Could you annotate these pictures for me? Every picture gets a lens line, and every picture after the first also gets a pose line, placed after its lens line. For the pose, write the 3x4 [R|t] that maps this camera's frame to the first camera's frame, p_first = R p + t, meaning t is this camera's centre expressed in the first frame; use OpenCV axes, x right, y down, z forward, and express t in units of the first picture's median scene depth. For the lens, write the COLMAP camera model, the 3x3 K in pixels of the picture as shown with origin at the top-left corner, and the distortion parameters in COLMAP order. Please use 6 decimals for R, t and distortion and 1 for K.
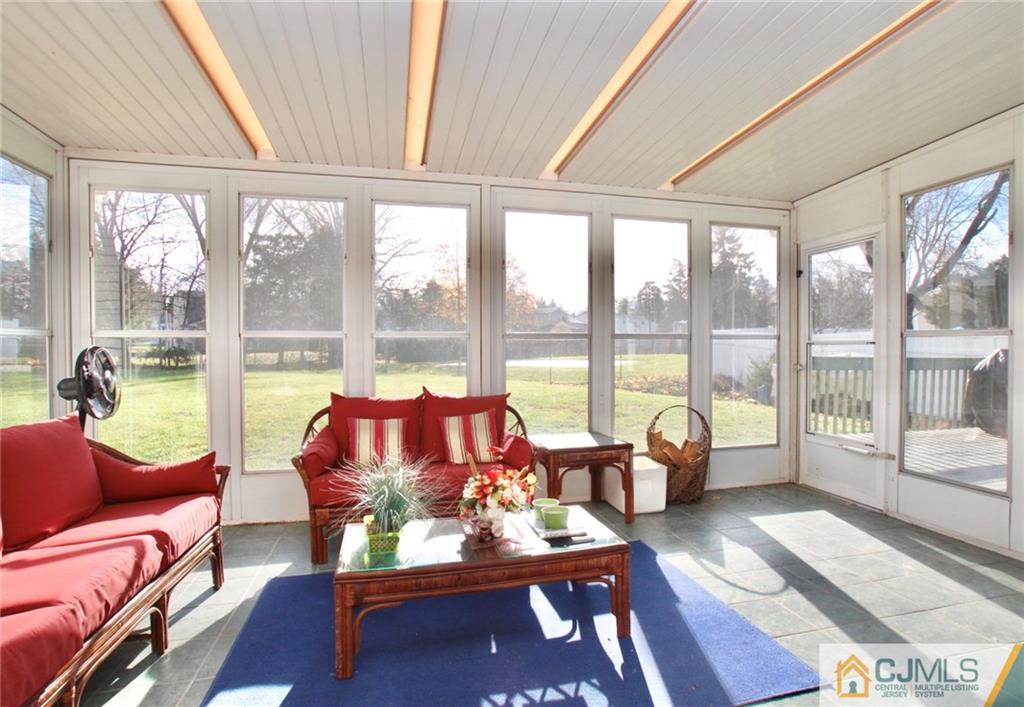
lens RADIAL K [[518.6, 0, 512.0], [0, 518.6, 353.5], [0, 0, 1]] dist [-0.091252, 0.034302]
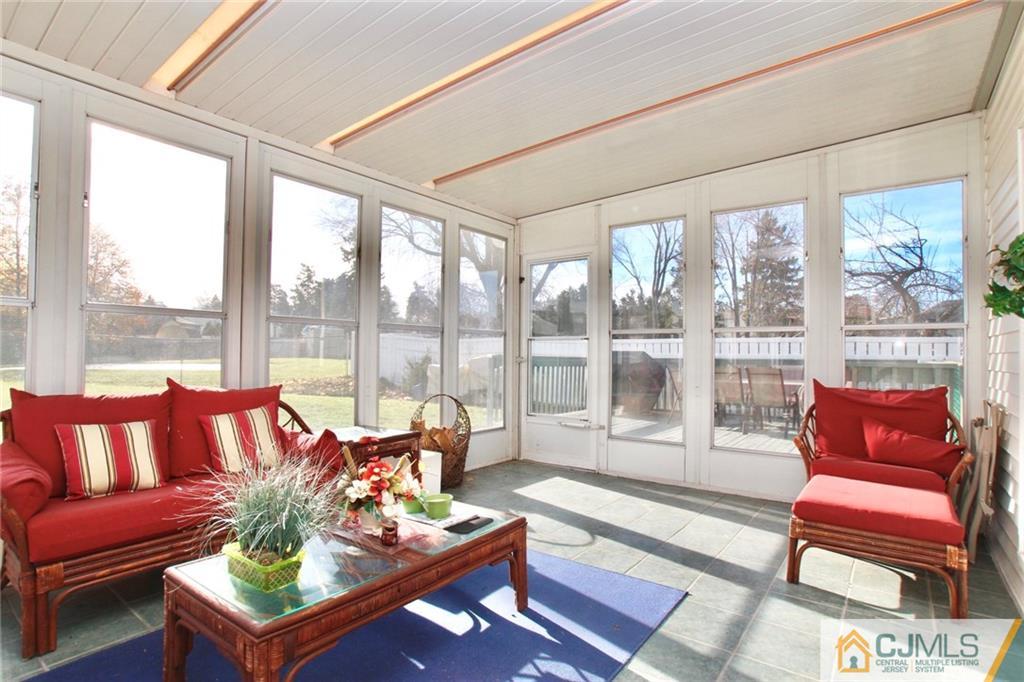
lens RADIAL K [[509.7, 0, 495.5], [0, 509.7, 341.7], [0, 0, 1]] dist [-0.077961, 0.031629]
pose [[0.782590, 0.027710, 0.621921, -0.261383], [-0.007384, 0.999352, -0.035235, 0.033904], [-0.622494, 0.022983, 0.782287, 0.134097]]
